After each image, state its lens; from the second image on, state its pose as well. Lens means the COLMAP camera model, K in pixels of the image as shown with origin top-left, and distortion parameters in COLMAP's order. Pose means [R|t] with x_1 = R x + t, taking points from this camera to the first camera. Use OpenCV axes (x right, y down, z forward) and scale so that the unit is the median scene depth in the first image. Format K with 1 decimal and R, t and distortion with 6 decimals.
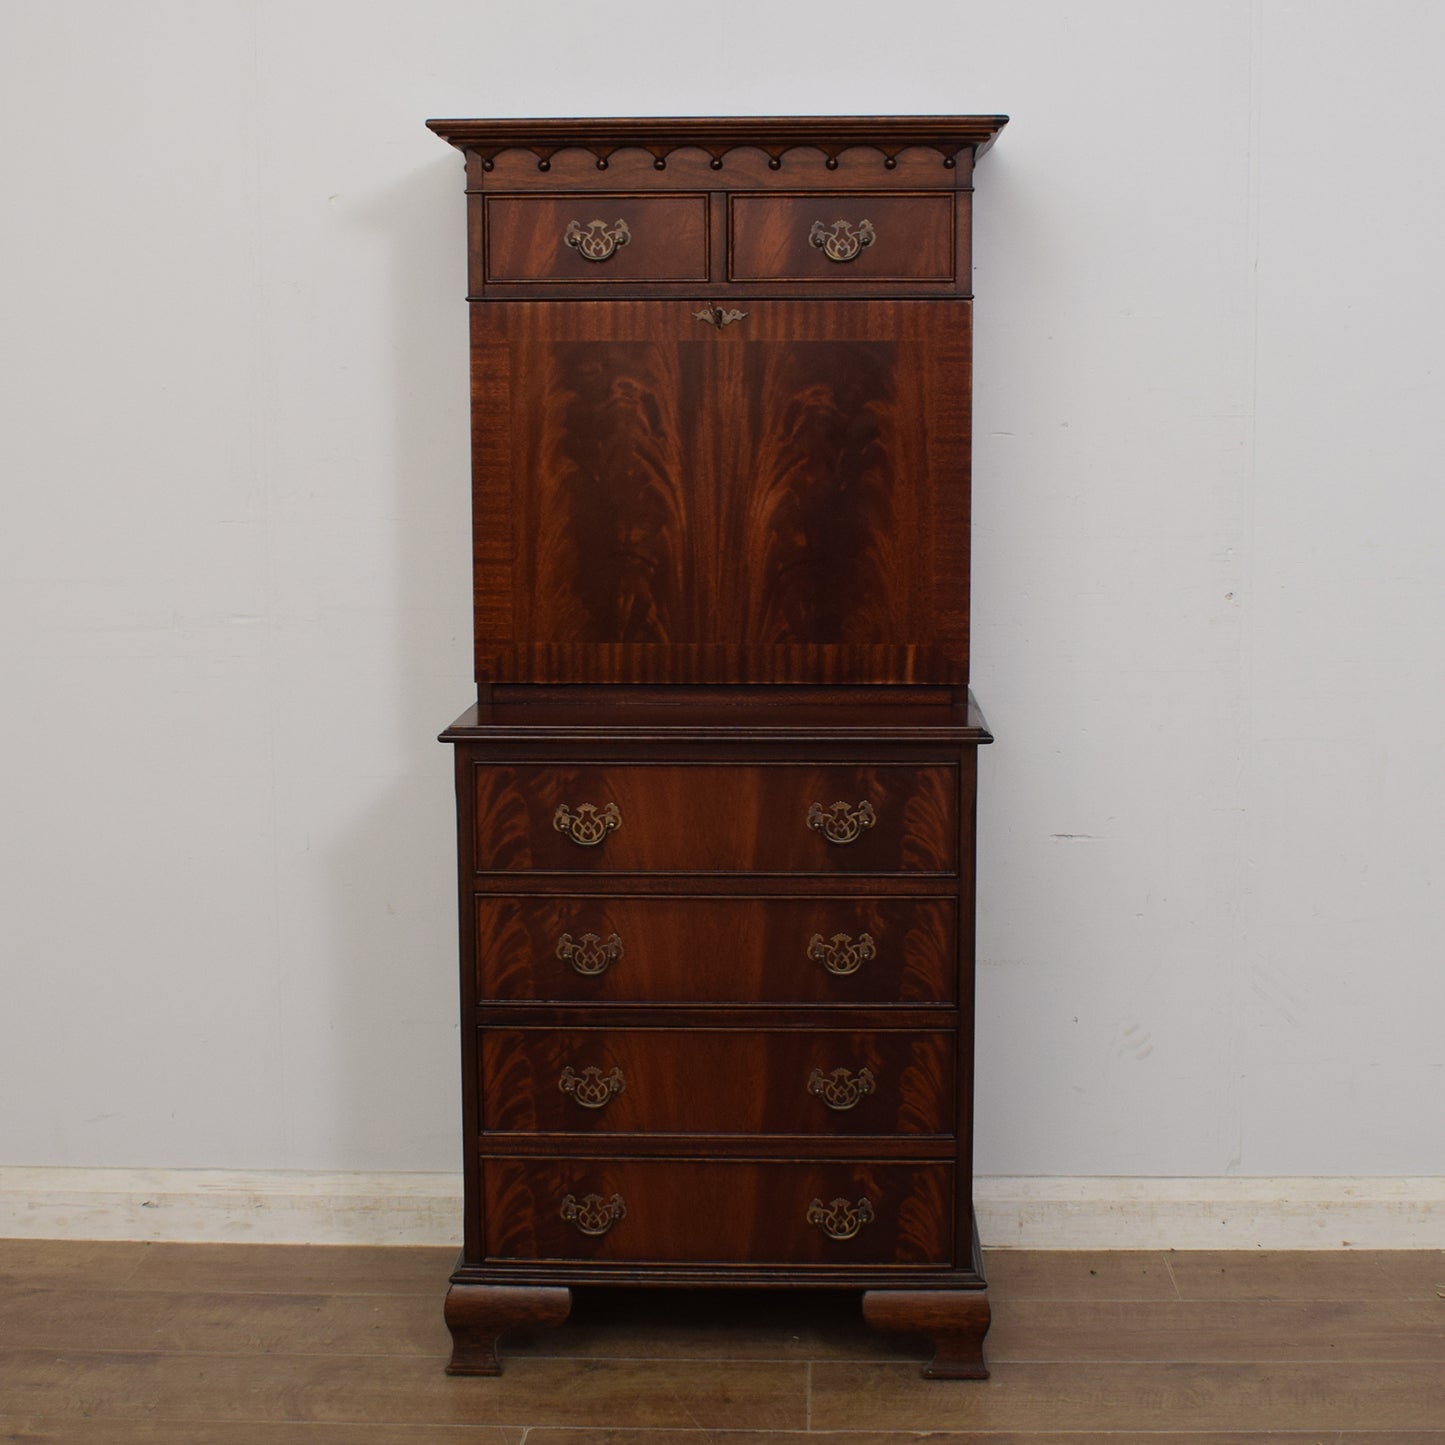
lens RADIAL K [[2537.3, 0, 756.9], [0, 2537.3, 722.2], [0, 0, 1]] dist [-0.074757, -0.104191]
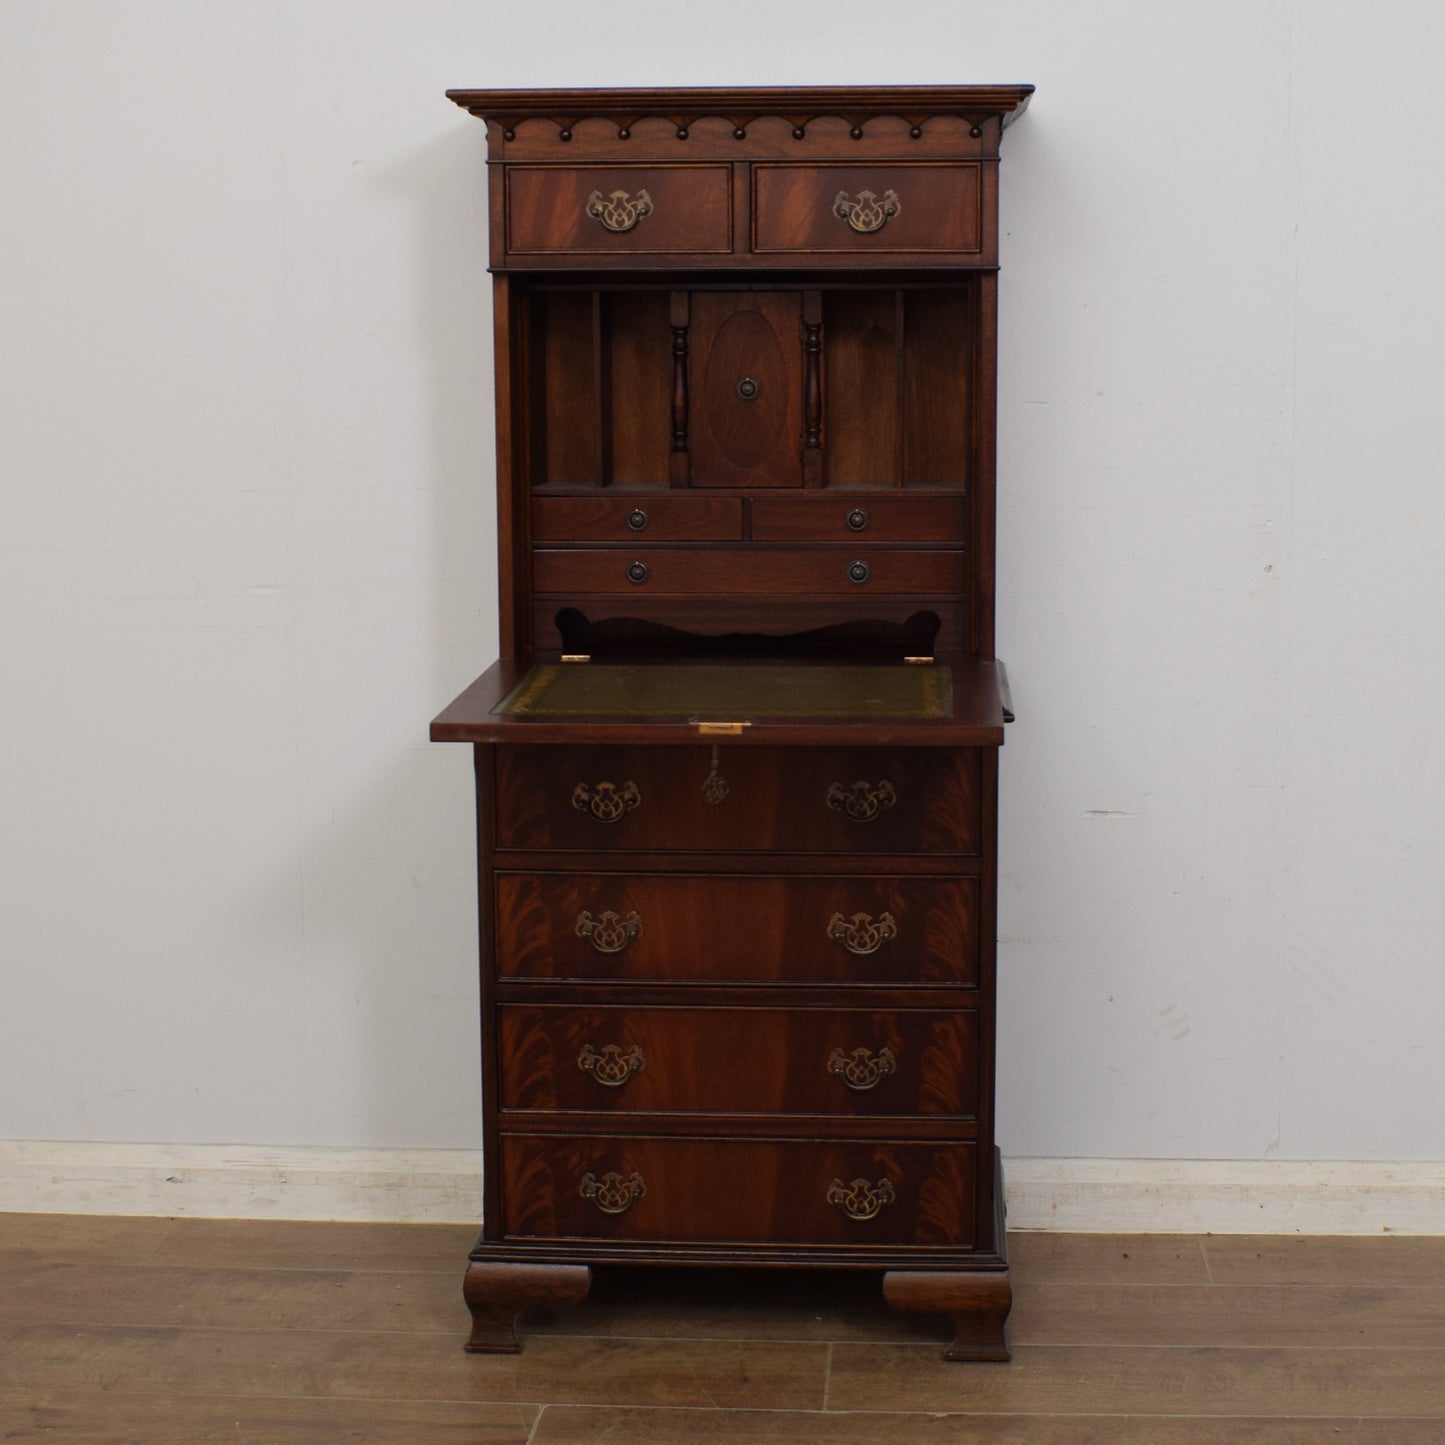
lens RADIAL K [[2739.6, 0, 783.9], [0, 2739.6, 714.8], [0, 0, 1]] dist [-0.078219, -0.093056]
pose [[0.999665, 0.003633, -0.025644, 0.029002], [-0.003163, 0.999826, 0.018361, -0.013226], [0.025706, -0.018273, 0.999503, -0.068645]]
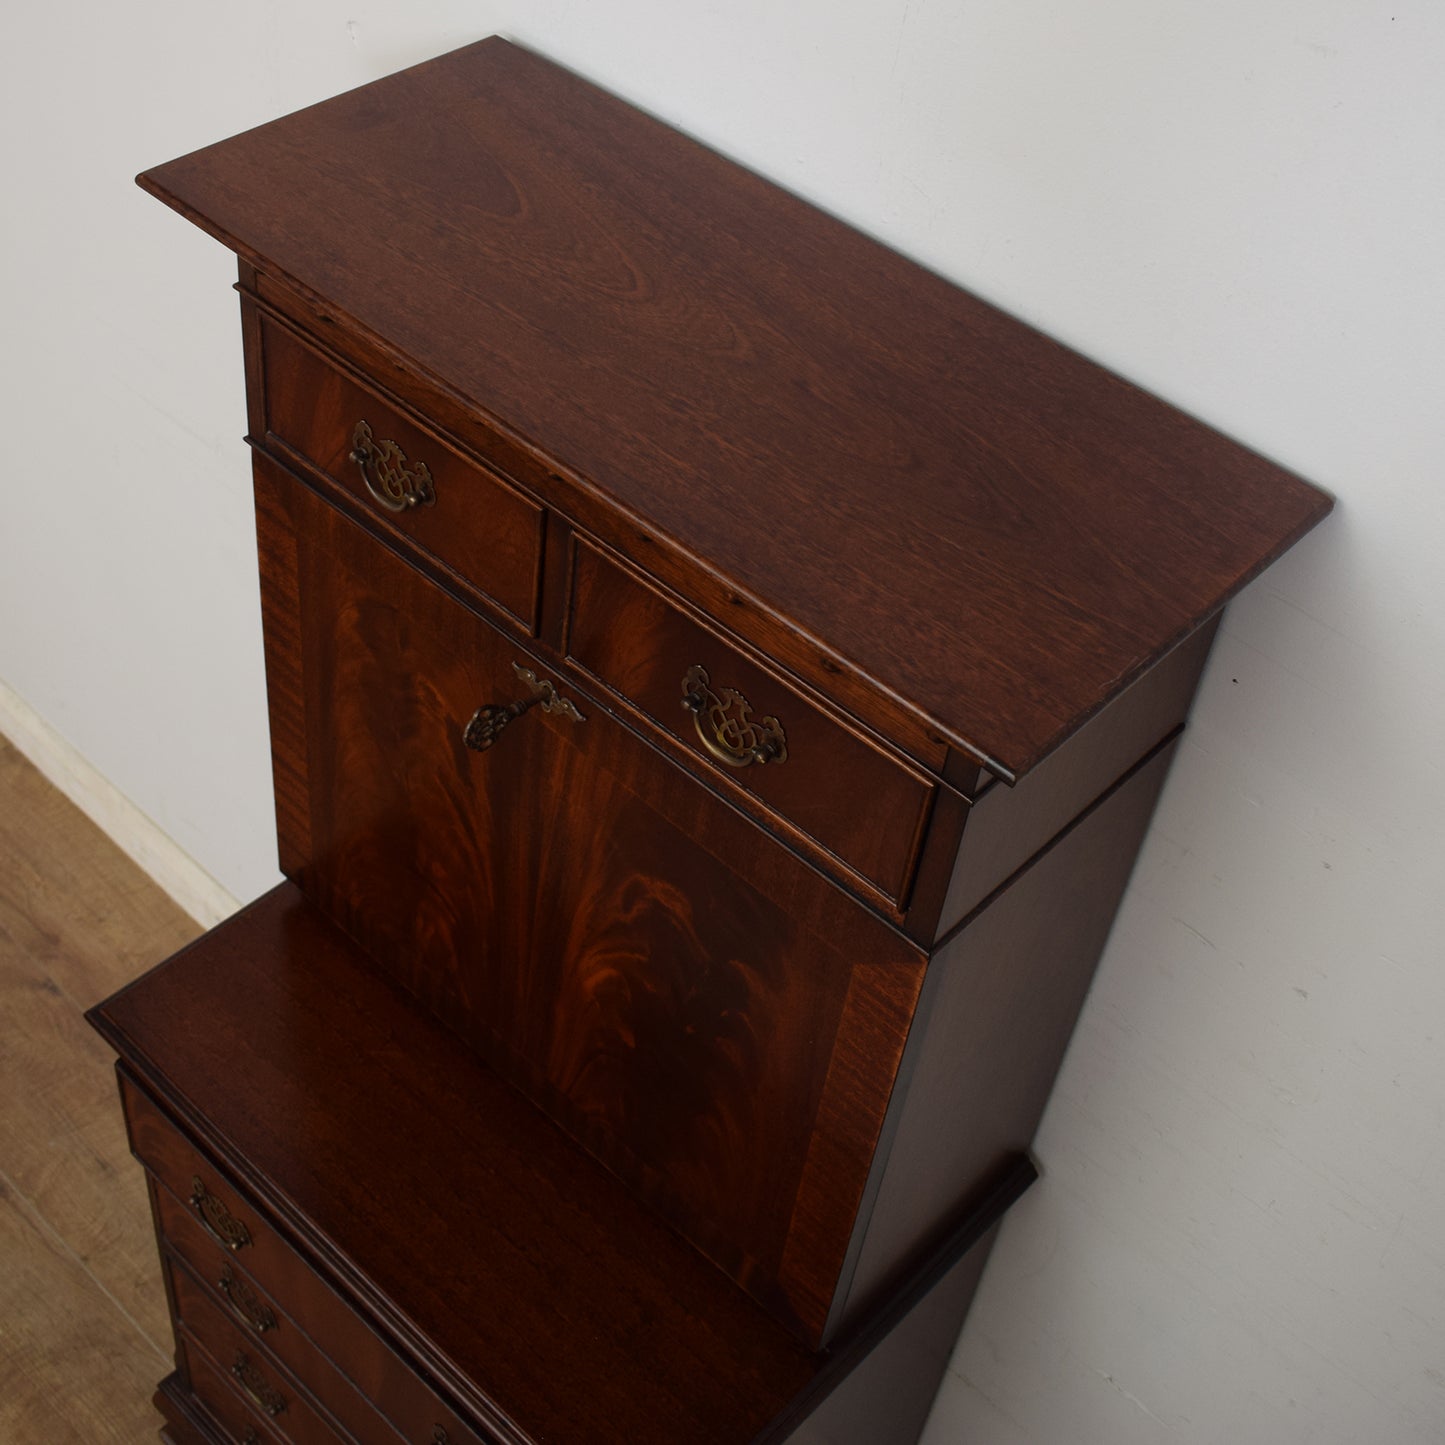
lens RADIAL K [[2024.4, 0, 719.7], [0, 2024.4, 554.5], [0, 0, 1]] dist [-0.133458, 0.065647]
pose [[0.754356, 0.487152, -0.440034, 0.180900], [-0.187227, 0.802124, 0.567048, -0.424316], [0.629201, -0.345369, 0.696295, 0.734227]]
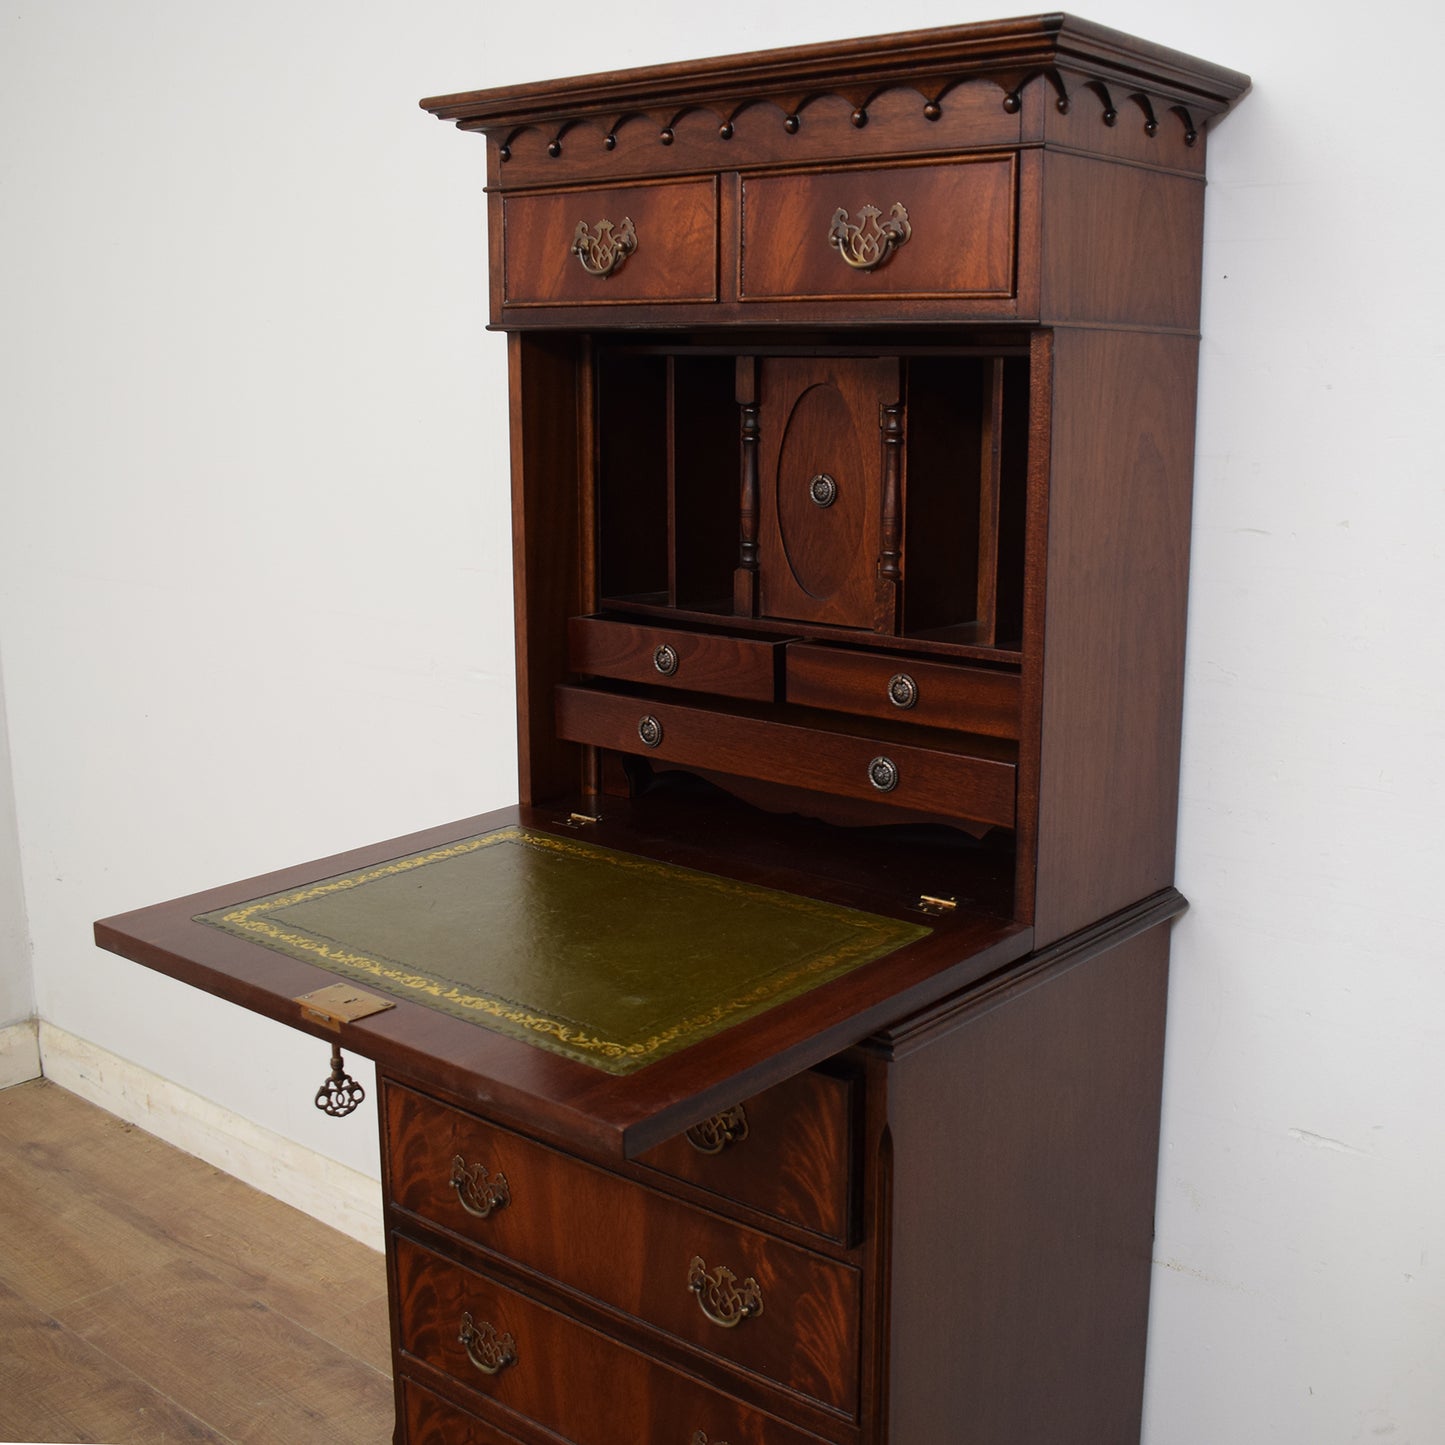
lens RADIAL K [[1736.5, 0, 847.8], [0, 1736.5, 718.1], [0, 0, 1]] dist [-0.097784, 0.017003]
pose [[0.811642, 0.127702, -0.570025, 0.295410], [-0.090190, 0.991506, 0.093707, -0.106408], [0.577150, -0.024646, 0.816266, 0.620290]]
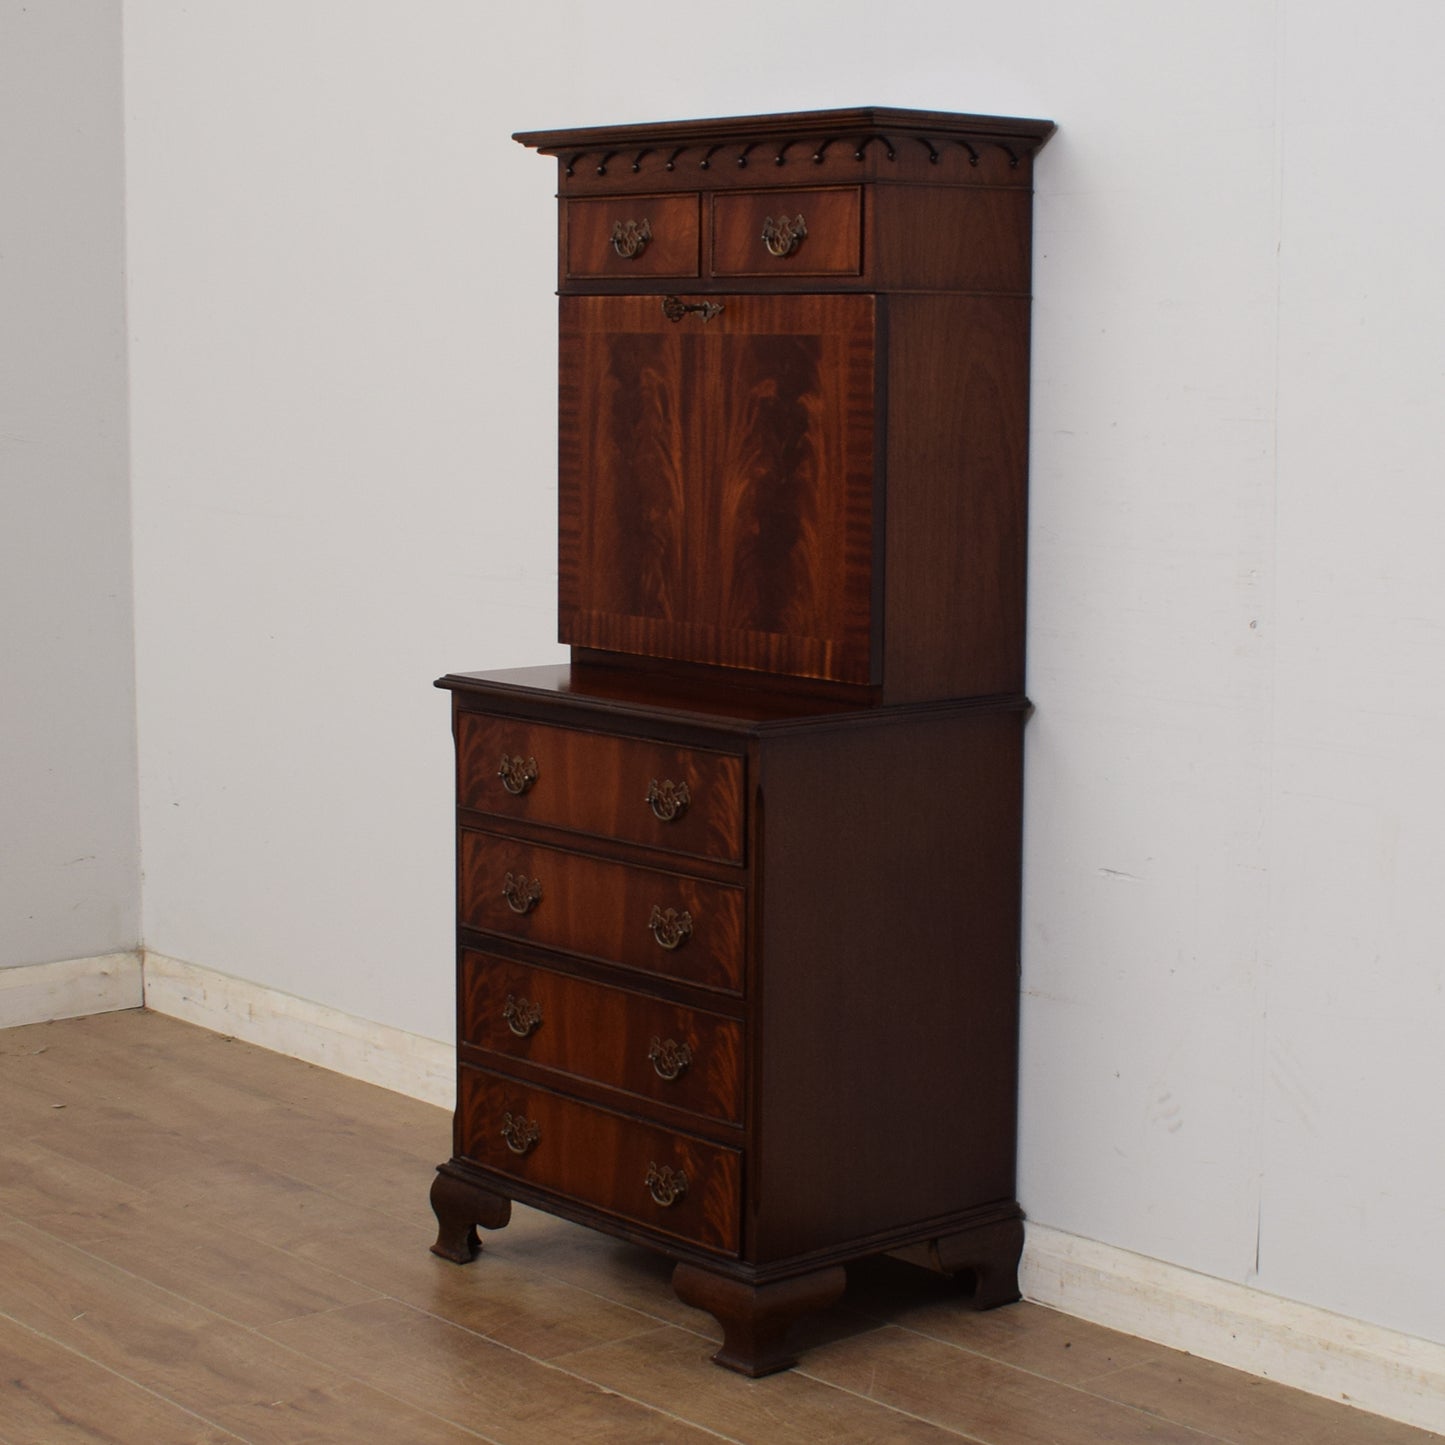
lens RADIAL K [[3025.8, 0, 757.2], [0, 3025.8, 728.7], [0, 0, 1]] dist [-0.067864, -0.134872]
pose [[0.686559, 0.102537, -0.719807, 0.903705], [-0.105287, 0.993592, 0.041114, -0.042232], [0.719410, 0.047559, 0.692955, 0.161230]]
